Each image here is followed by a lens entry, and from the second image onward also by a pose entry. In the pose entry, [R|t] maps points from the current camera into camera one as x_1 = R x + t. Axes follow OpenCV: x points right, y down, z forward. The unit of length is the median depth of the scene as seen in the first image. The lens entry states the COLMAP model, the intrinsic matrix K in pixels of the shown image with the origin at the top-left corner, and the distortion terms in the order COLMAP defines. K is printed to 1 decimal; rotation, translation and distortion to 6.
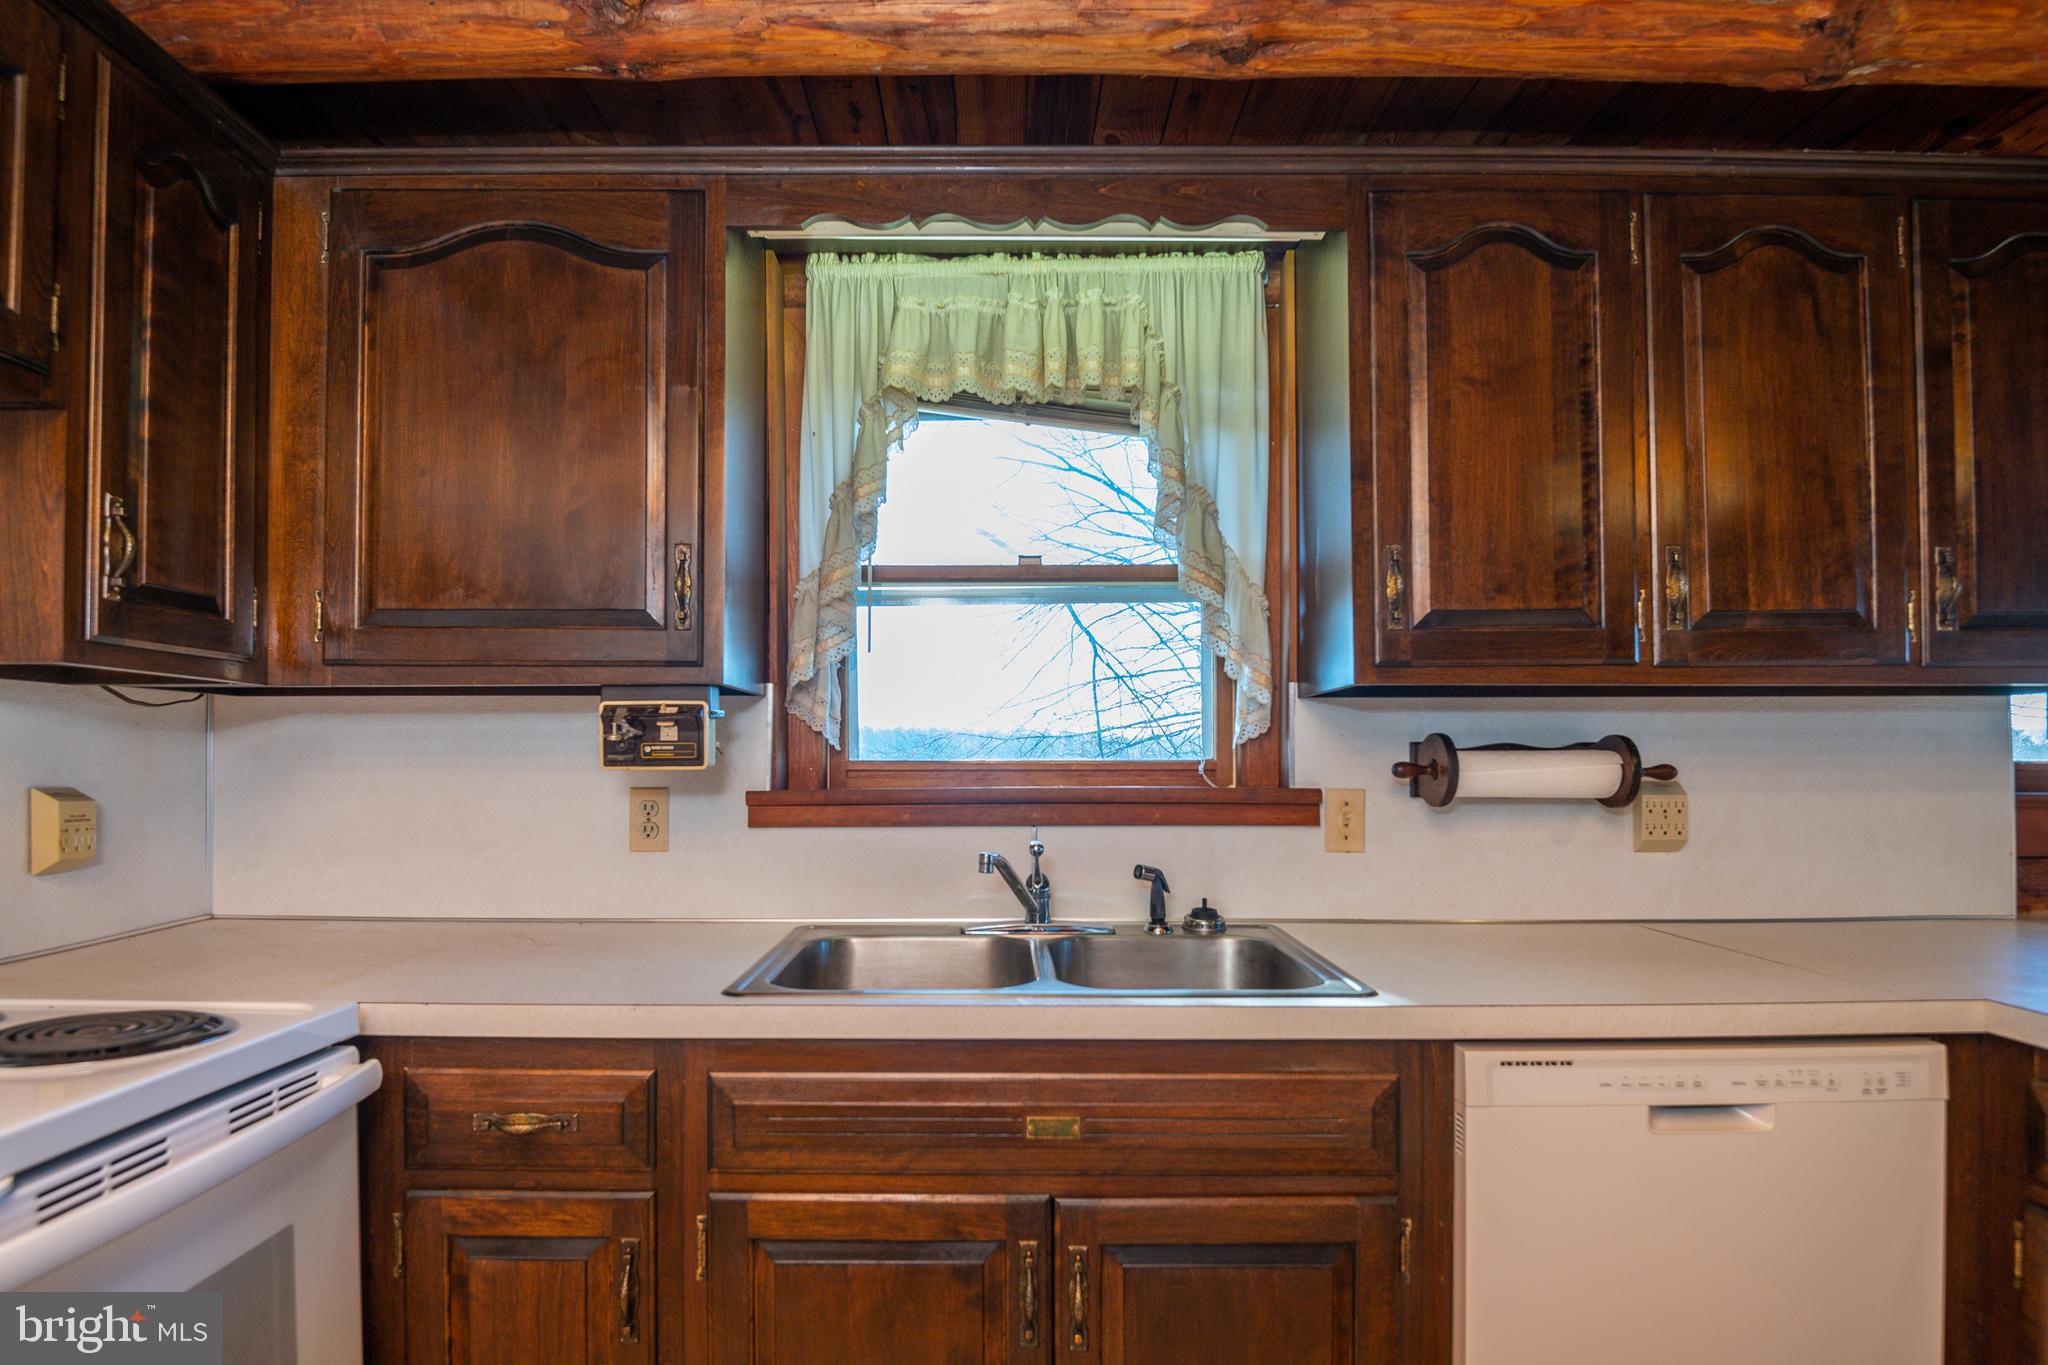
lens RADIAL K [[1096.4, 0, 1029.5], [0, 1096.4, 749.7], [0, 0, 1]] dist [-0.001629, -0.018794]
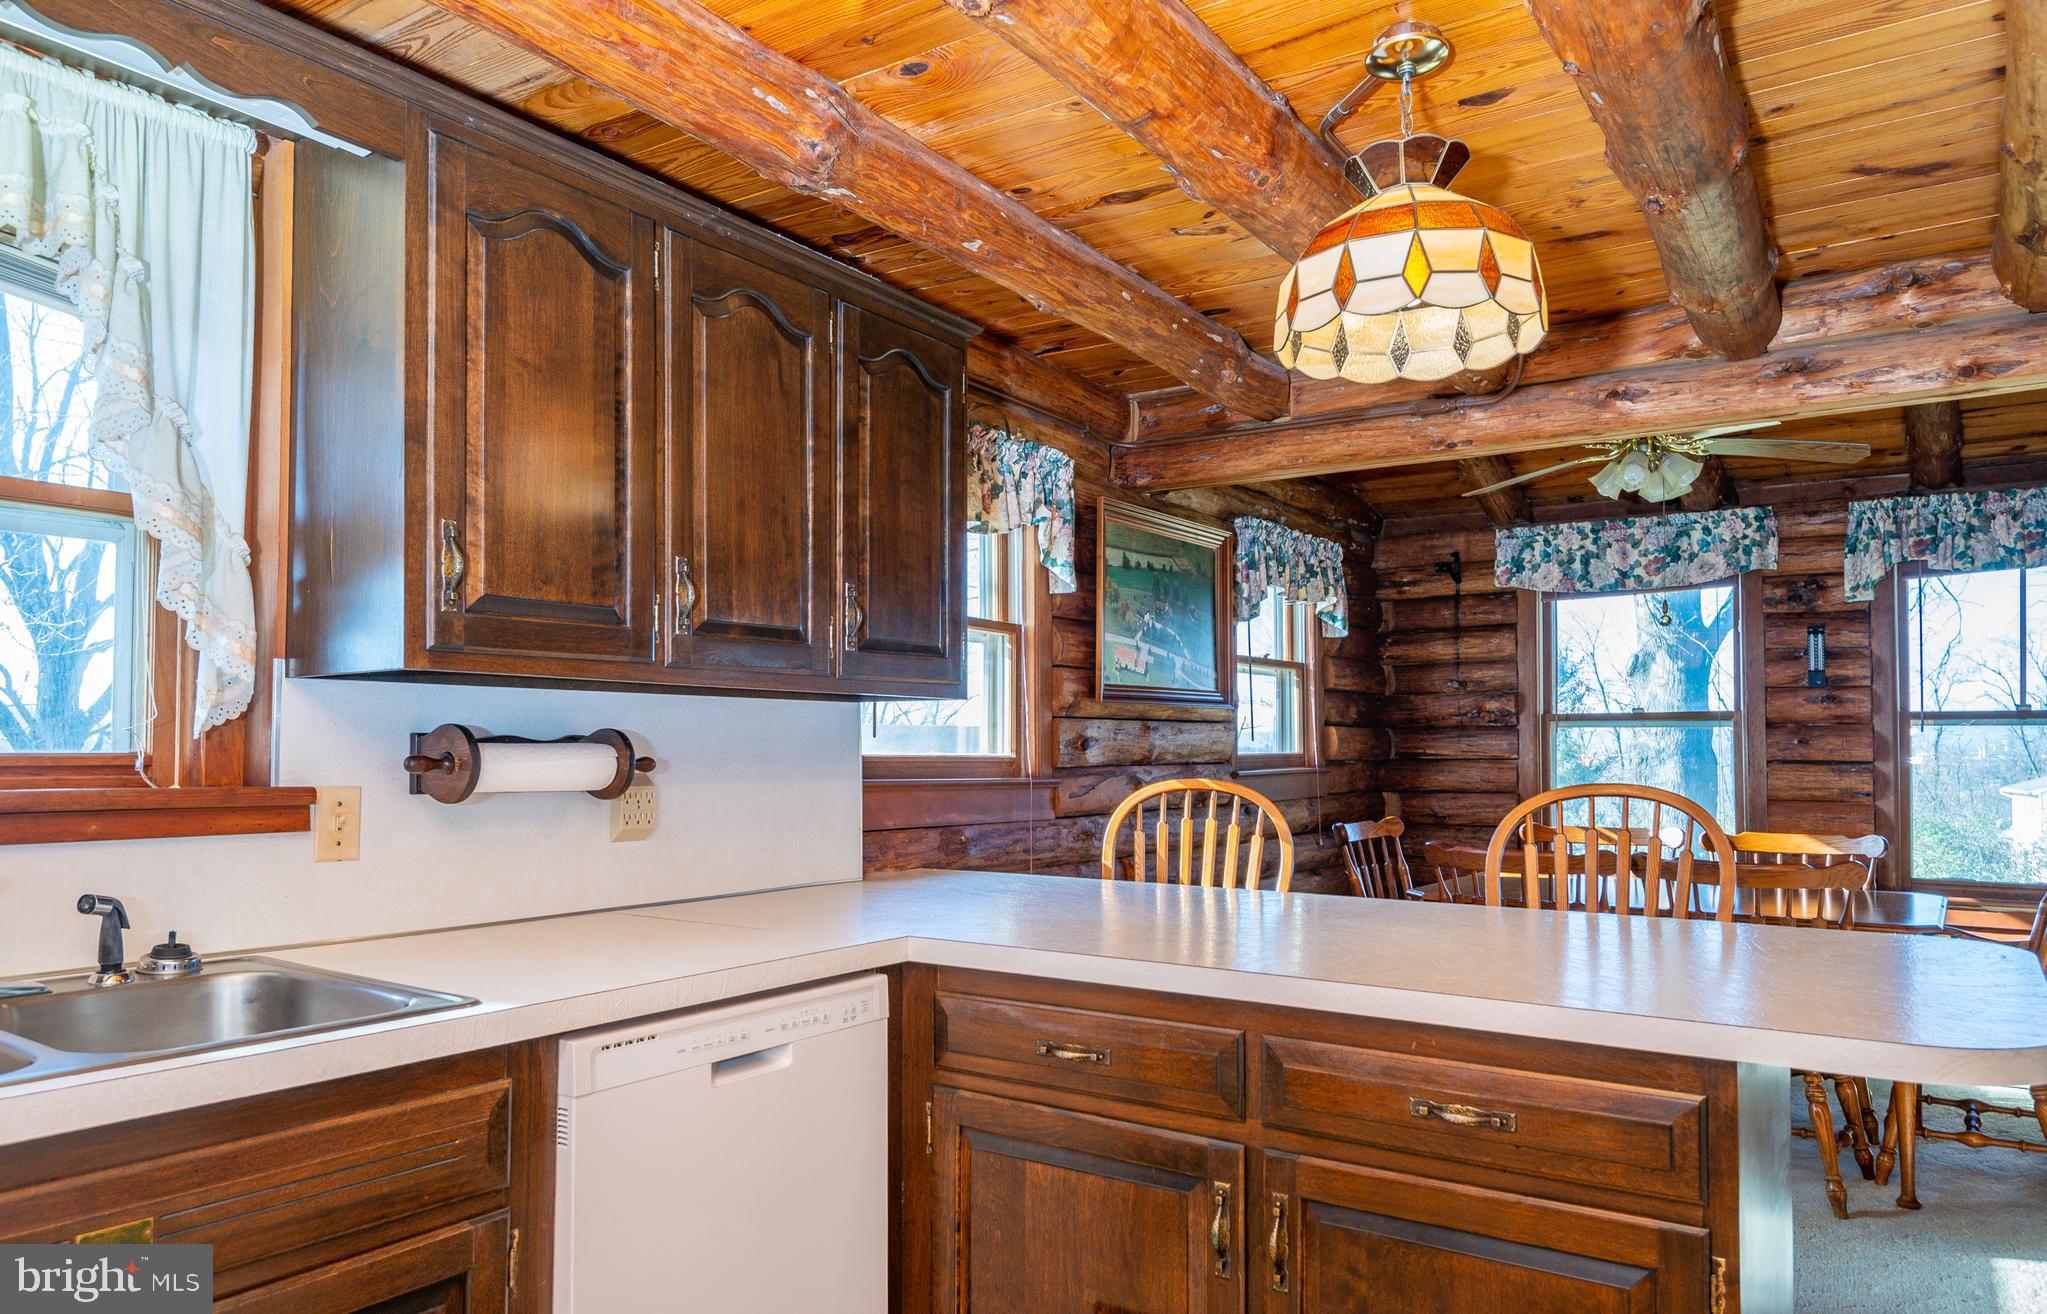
lens RADIAL K [[1293.3, 0, 985.0], [0, 1293.3, 709.2], [0, 0, 1]] dist [0.002780, -0.000498]
pose [[0.588248, 0.028788, 0.808168, -0.273640], [-0.009413, 0.999542, -0.028754, -0.000445], [-0.808626, 0.009307, 0.588250, -0.004982]]
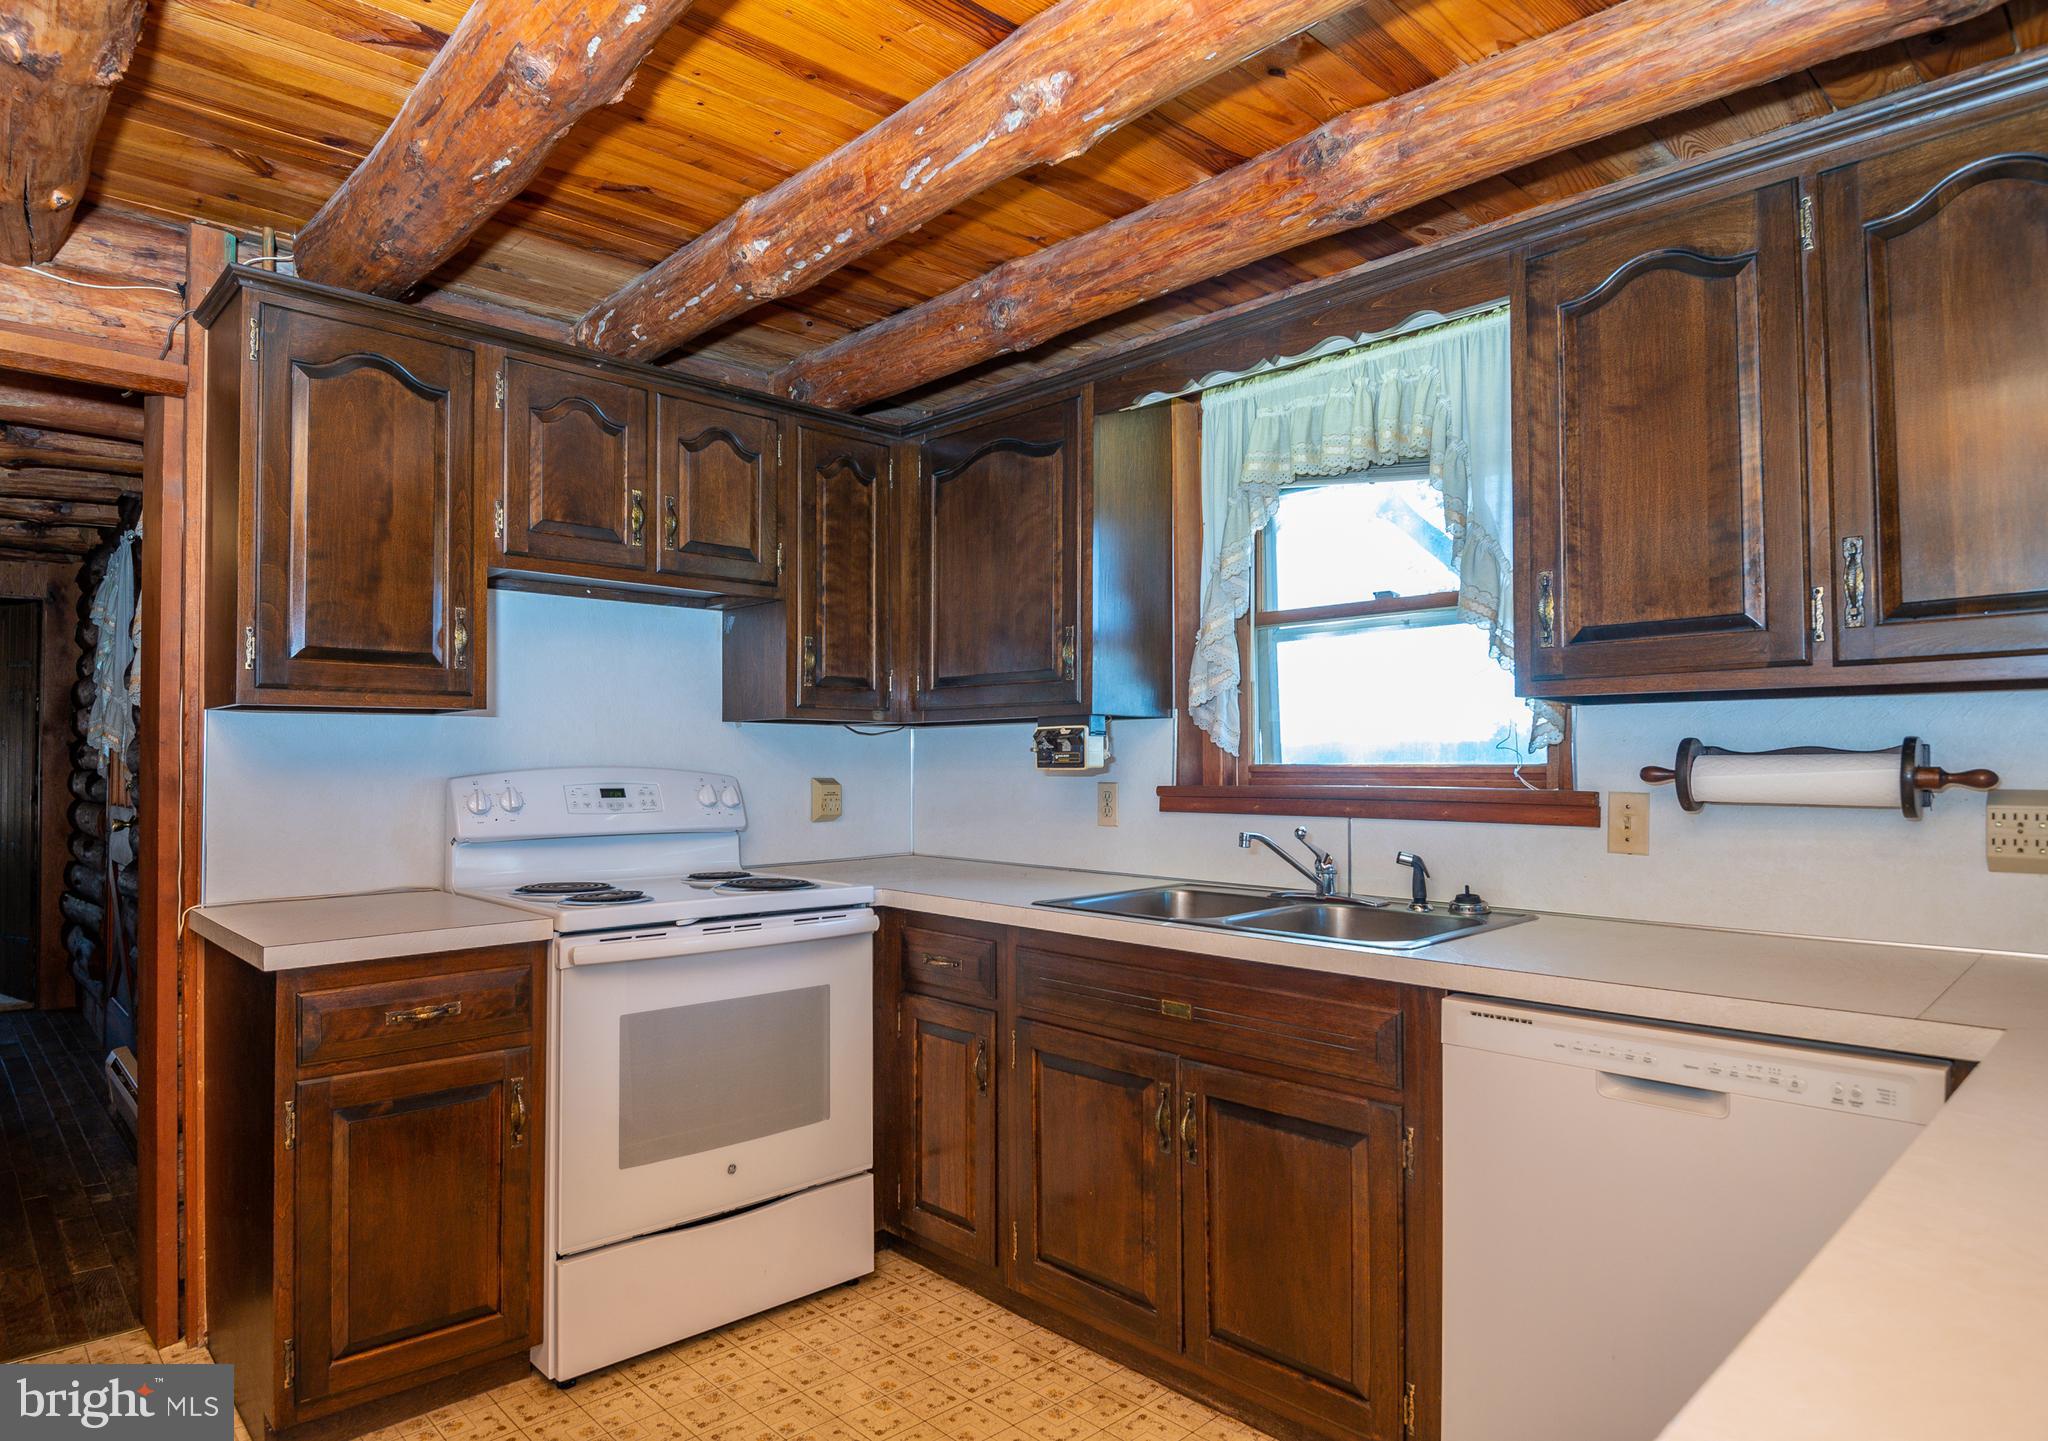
lens RADIAL K [[1221.7, 0, 1015.6], [0, 1221.7, 737.5], [0, 0, 1]] dist [0.000017, -0.024588]
pose [[0.687158, -0.014654, -0.726360, 0.847043], [0.006319, 0.999879, -0.014195, -0.003701], [0.726481, 0.005164, 0.687168, -0.241343]]
